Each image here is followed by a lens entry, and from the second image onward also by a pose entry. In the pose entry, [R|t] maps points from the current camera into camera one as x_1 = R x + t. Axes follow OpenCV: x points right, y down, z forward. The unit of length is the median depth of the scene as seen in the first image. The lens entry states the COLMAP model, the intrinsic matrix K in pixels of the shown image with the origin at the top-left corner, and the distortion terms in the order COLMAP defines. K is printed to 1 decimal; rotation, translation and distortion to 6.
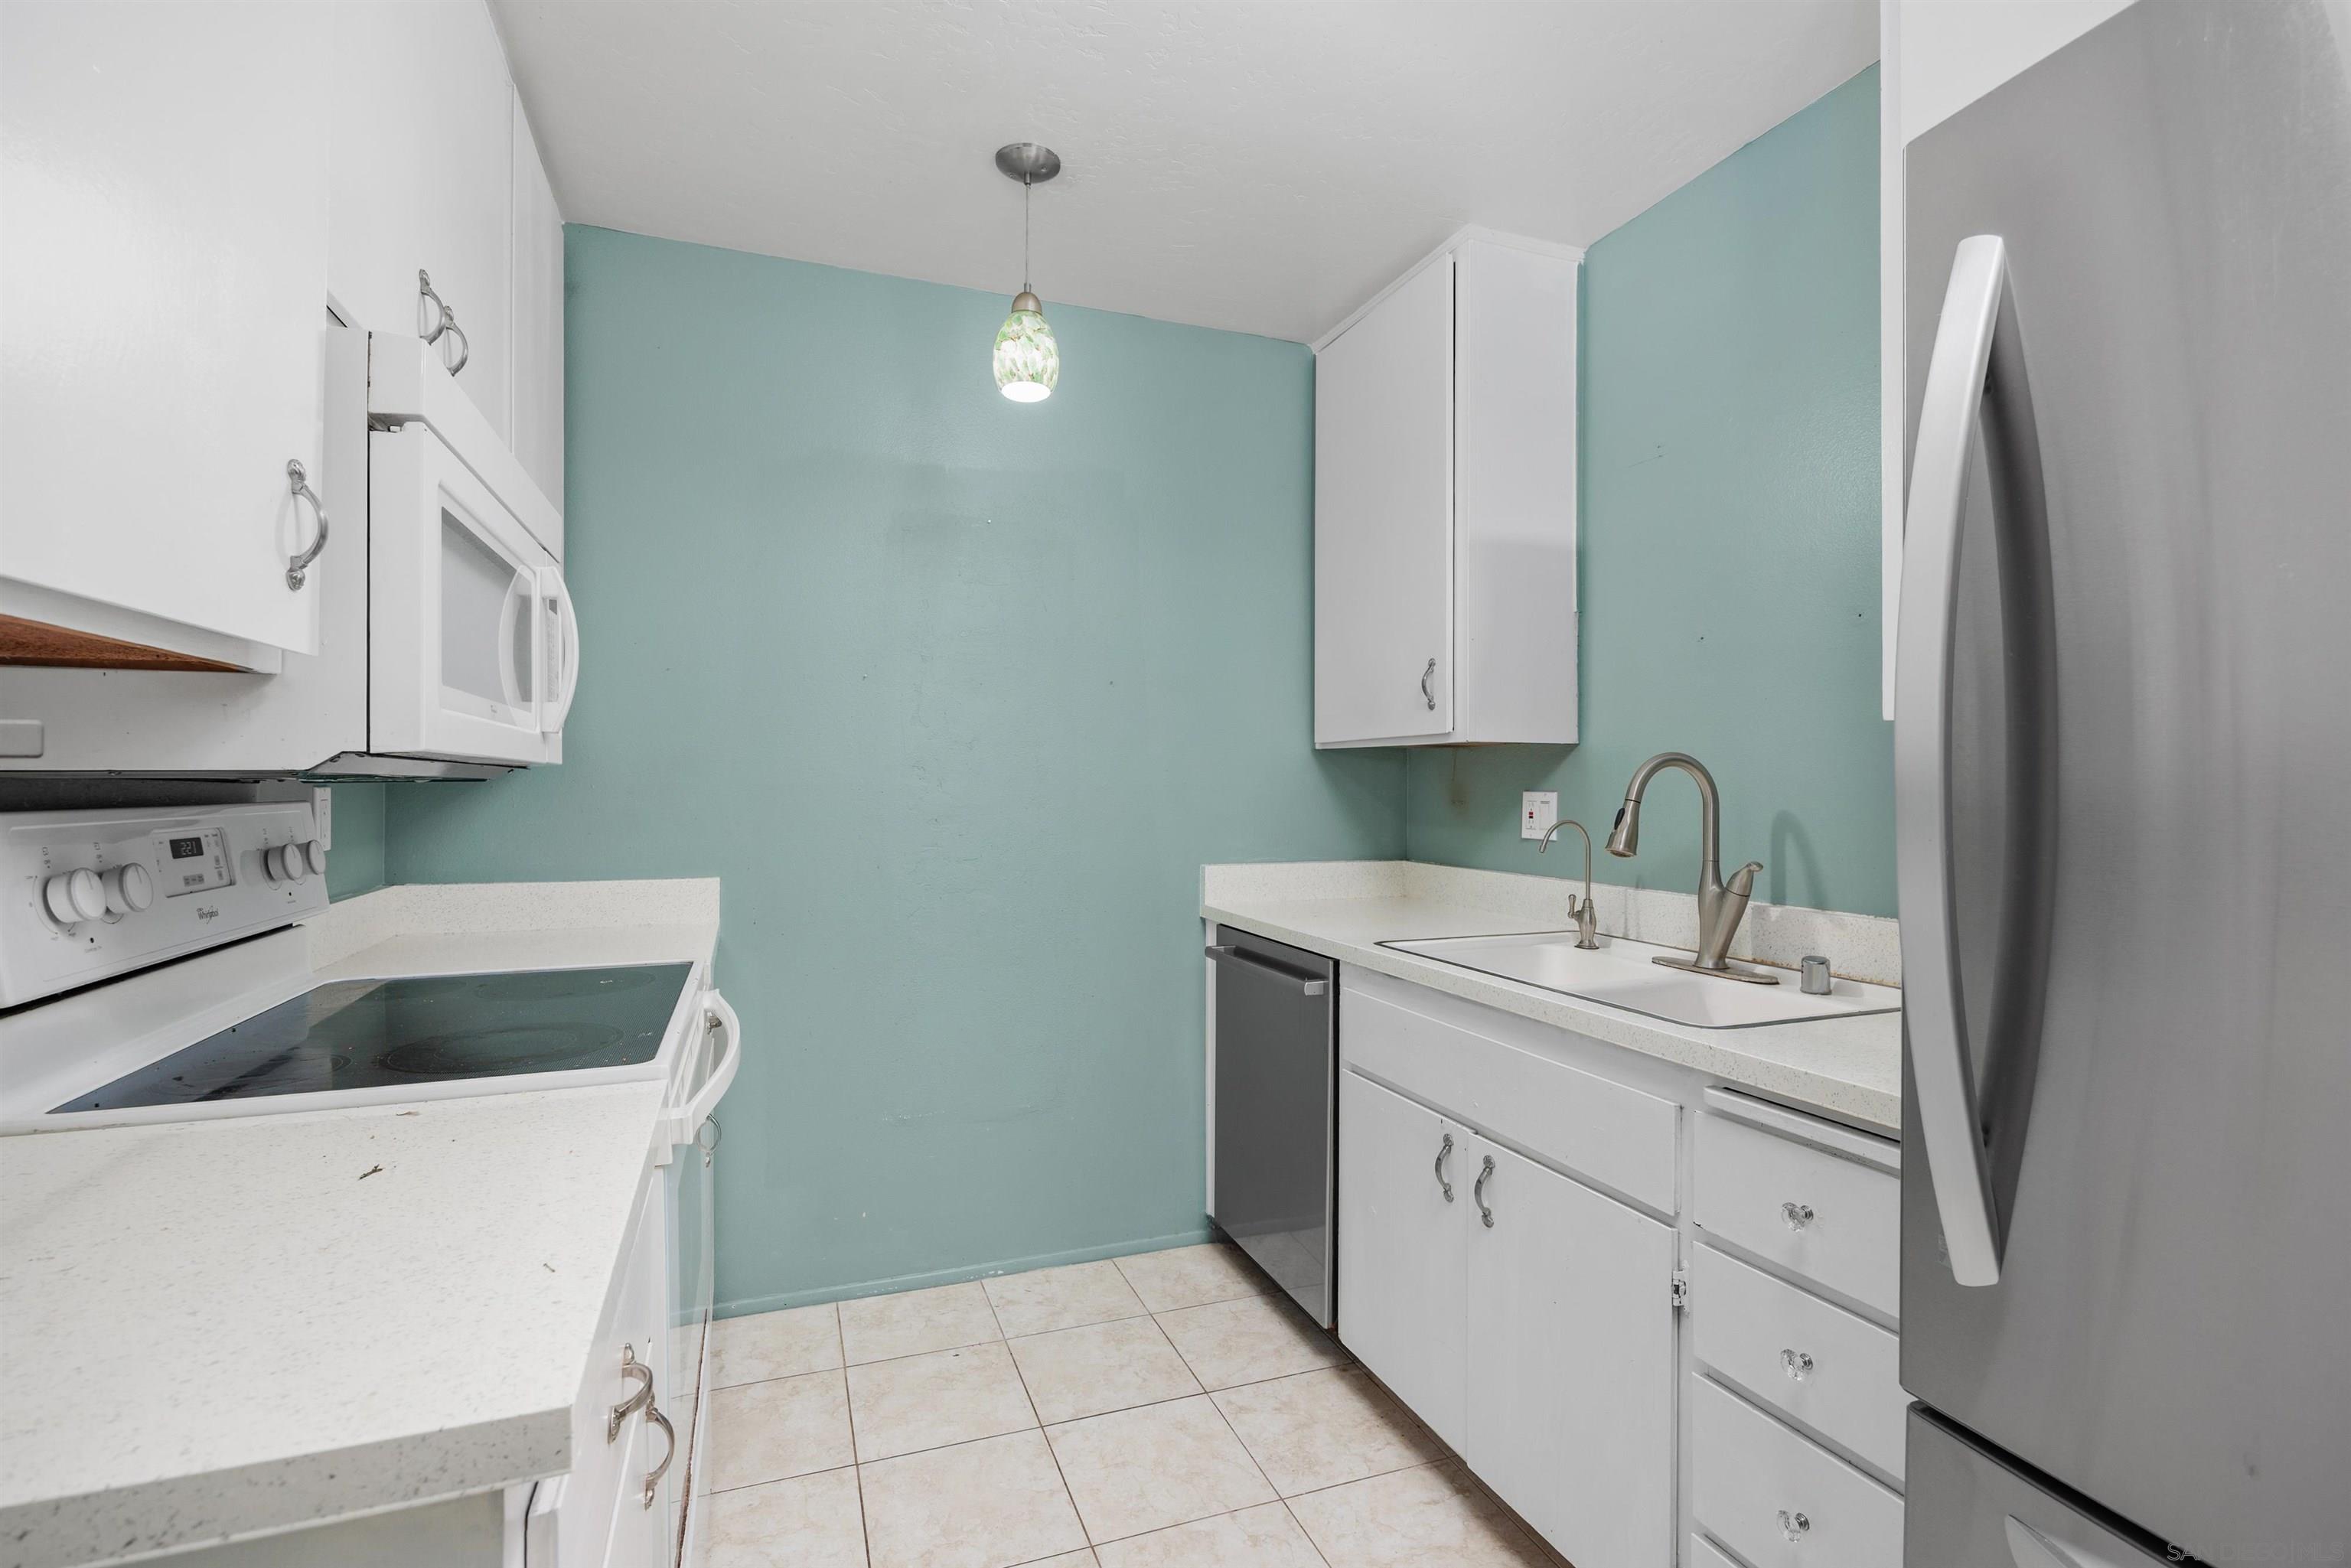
lens RADIAL K [[1083.1, 0, 1173.6], [0, 1083.1, 776.8], [0, 0, 1]] dist [-0.001187, -0.000276]
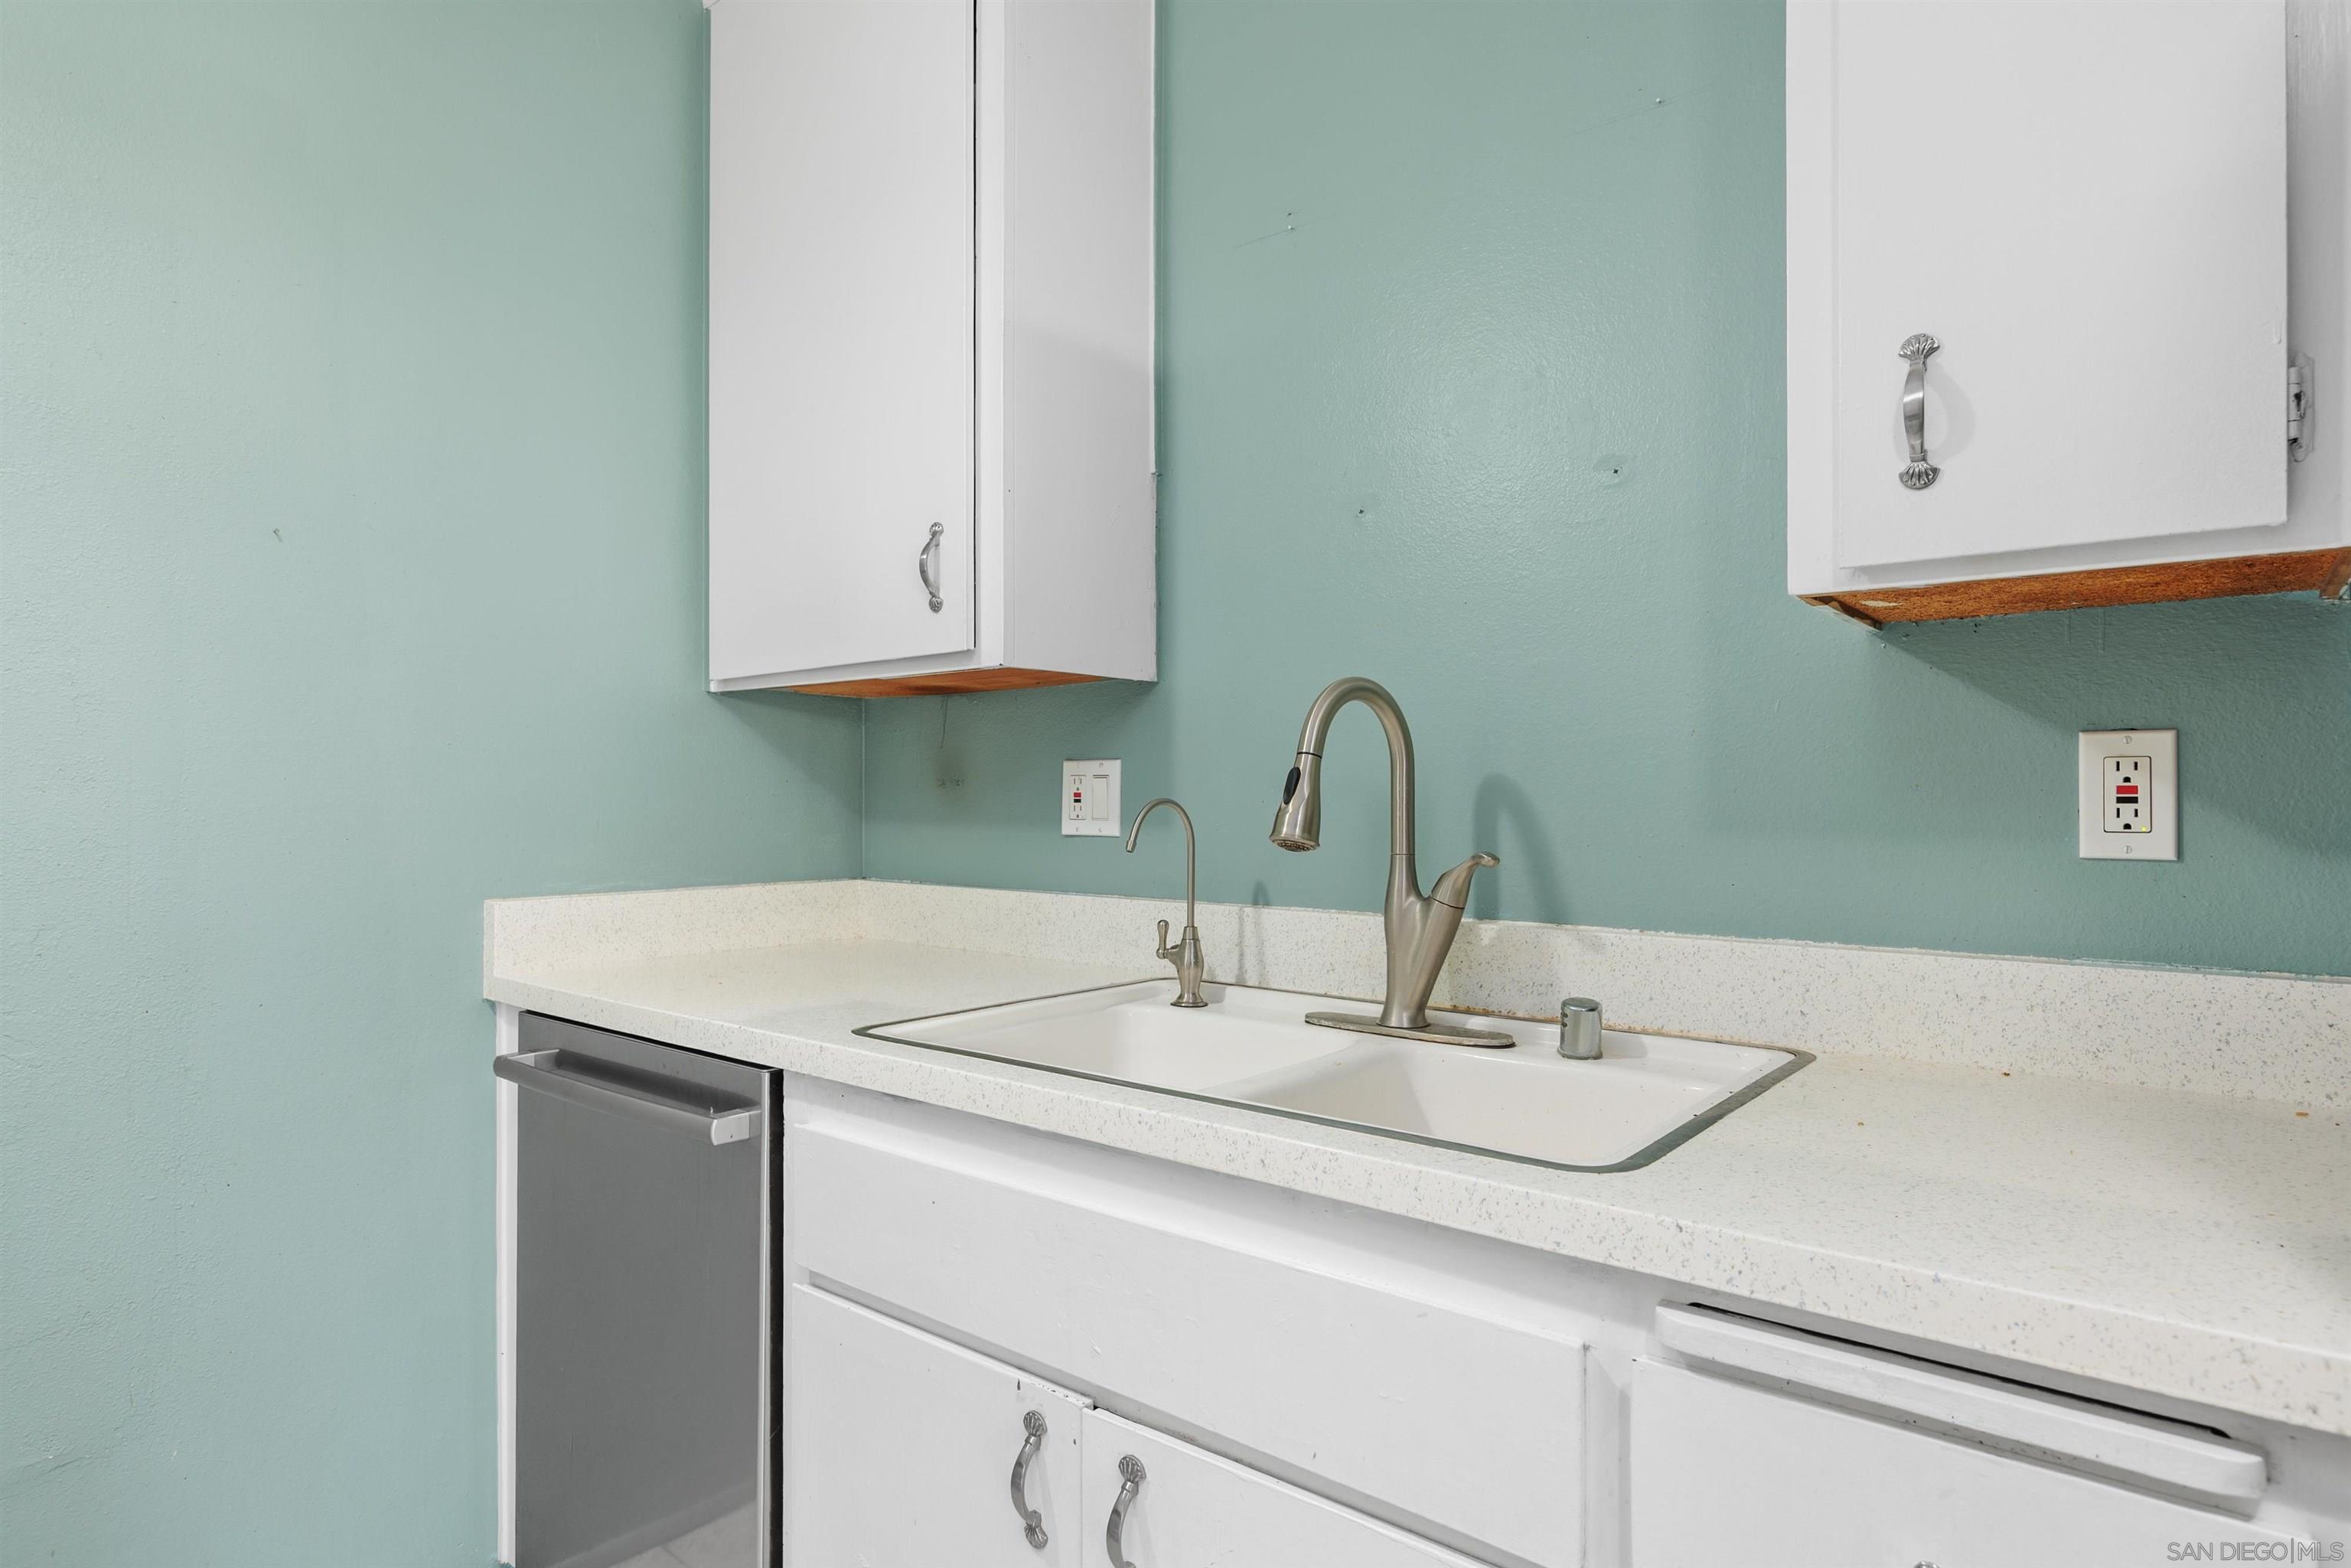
lens RADIAL K [[1330.1, 0, 1170.9], [0, 1330.1, 776.4], [0, 0, 1]] dist [0.007108, 0.001603]
pose [[0.879205, 0.000731, 0.476442, 0.012063], [0.002244, 0.999981, -0.005677, 0.032632], [-0.476438, 0.006060, 0.879187, 0.349565]]
